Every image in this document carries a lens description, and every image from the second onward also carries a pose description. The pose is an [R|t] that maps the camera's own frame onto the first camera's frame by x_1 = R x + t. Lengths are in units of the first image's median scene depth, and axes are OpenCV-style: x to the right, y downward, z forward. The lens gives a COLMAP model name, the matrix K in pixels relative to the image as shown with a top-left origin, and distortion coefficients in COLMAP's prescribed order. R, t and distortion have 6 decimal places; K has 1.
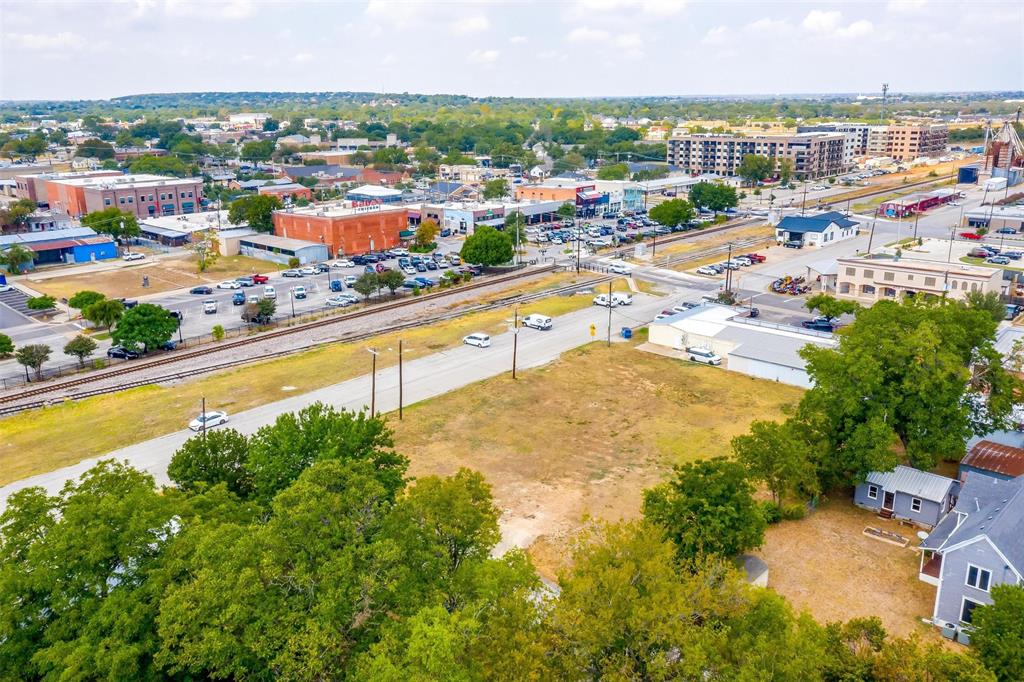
lens RADIAL K [[824.8, 0, 512.0], [0, 824.8, 341.0], [0, 0, 1]] dist [0.011146, 0.009206]
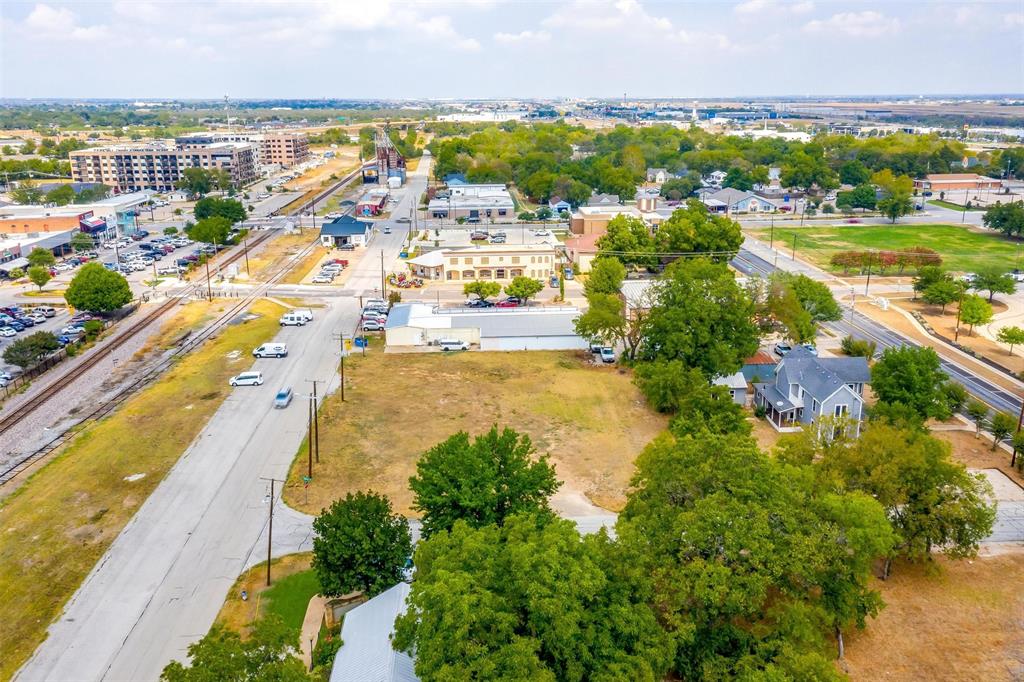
lens RADIAL K [[824.8, 0, 512.0], [0, 824.8, 341.0], [0, 0, 1]] dist [0.011146, 0.009206]
pose [[0.688646, -0.197138, 0.697784, -0.165144], [0.201545, 0.976451, 0.076962, -0.019042], [-0.696524, 0.087635, 0.712162, 0.037472]]
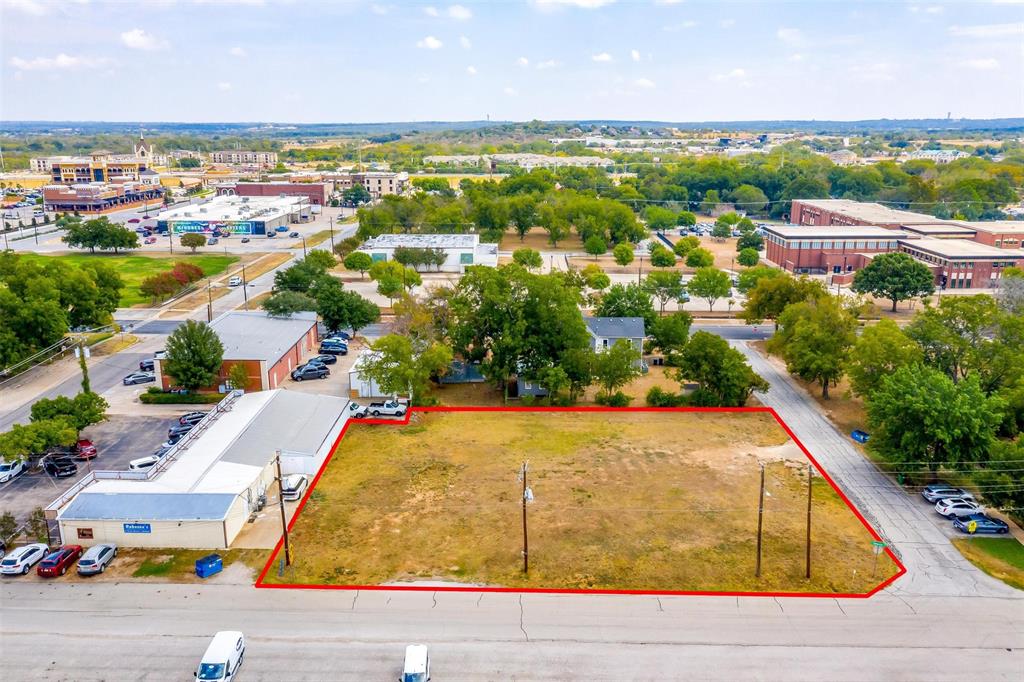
lens RADIAL K [[812.2, 0, 512.0], [0, 812.2, 341.0], [0, 0, 1]] dist [0.003986, 0.001228]
pose [[-0.675464, -0.177206, 0.715783, -0.120152], [0.215267, 0.881024, 0.421256, -0.110773], [-0.705272, 0.438628, -0.556954, 0.382906]]
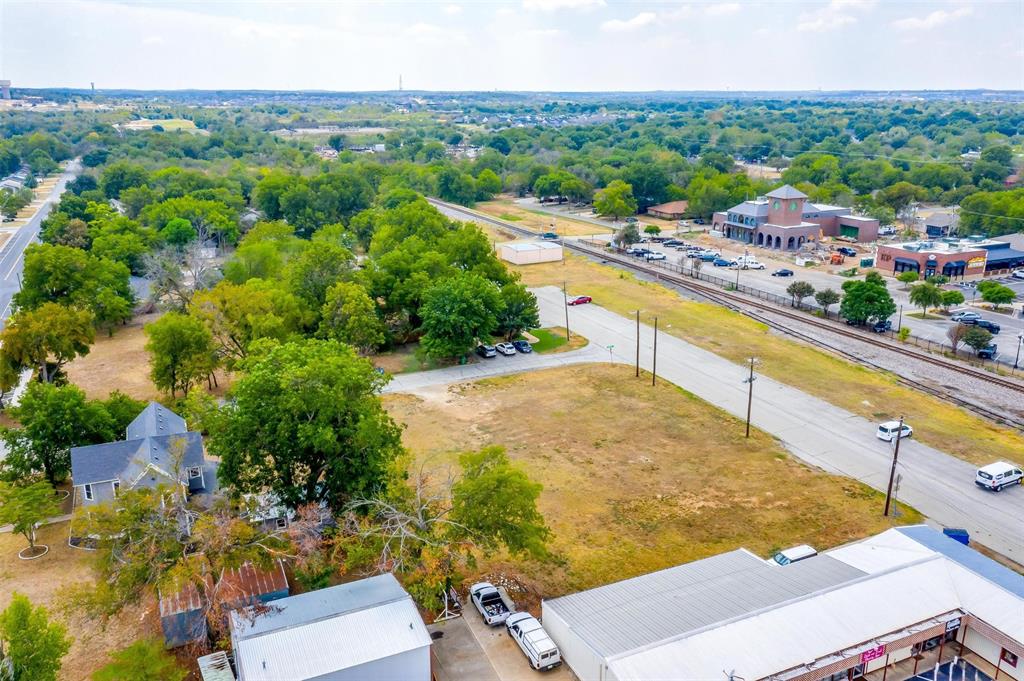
lens RADIAL K [[824.8, 0, 512.0], [0, 824.8, 340.5], [0, 0, 1]] dist [0.011146, 0.009206]
pose [[-0.383536, 0.272686, -0.882351, 0.245671], [-0.255296, 0.886880, 0.385056, -0.092342], [0.887539, 0.372943, -0.270534, 0.294221]]
